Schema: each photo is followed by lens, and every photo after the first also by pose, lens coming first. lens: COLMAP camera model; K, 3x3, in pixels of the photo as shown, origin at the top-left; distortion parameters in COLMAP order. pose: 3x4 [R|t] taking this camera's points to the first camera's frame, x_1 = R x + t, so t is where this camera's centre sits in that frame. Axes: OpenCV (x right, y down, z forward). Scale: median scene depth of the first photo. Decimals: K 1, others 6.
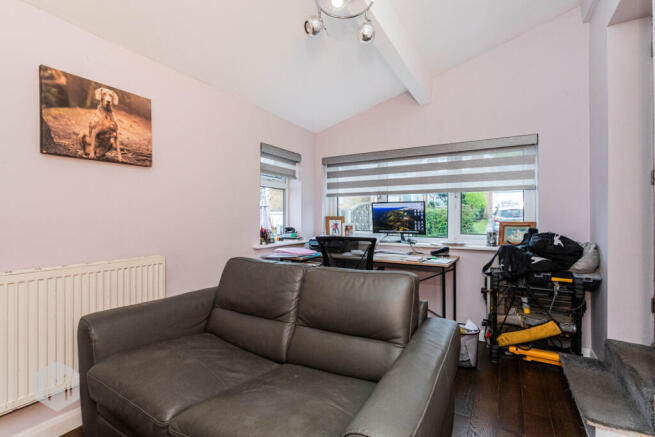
lens RADIAL K [[314.0, 0, 326.8], [0, 314.0, 218.0], [0, 0, 1]] dist [-0.004177, 0.001112]
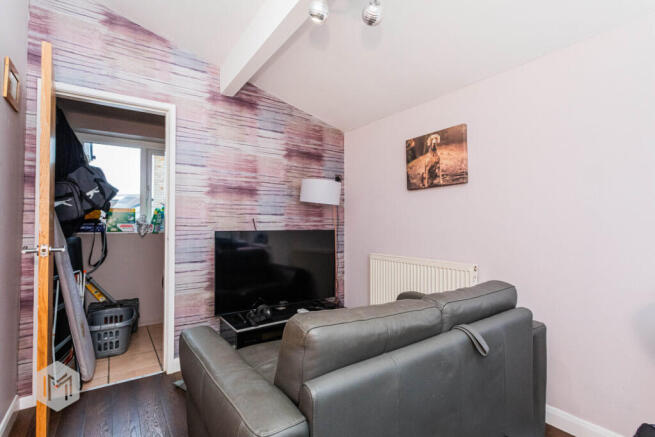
lens RADIAL K [[314.0, 0, 328.0], [0, 314.0, 220.2], [0, 0, 1]] dist [-0.004177, 0.001112]
pose [[-0.430975, -0.008231, -0.902326, 0.757816], [-0.000497, 0.999960, -0.008885, -0.023293], [0.902364, -0.003381, -0.430962, 1.196875]]
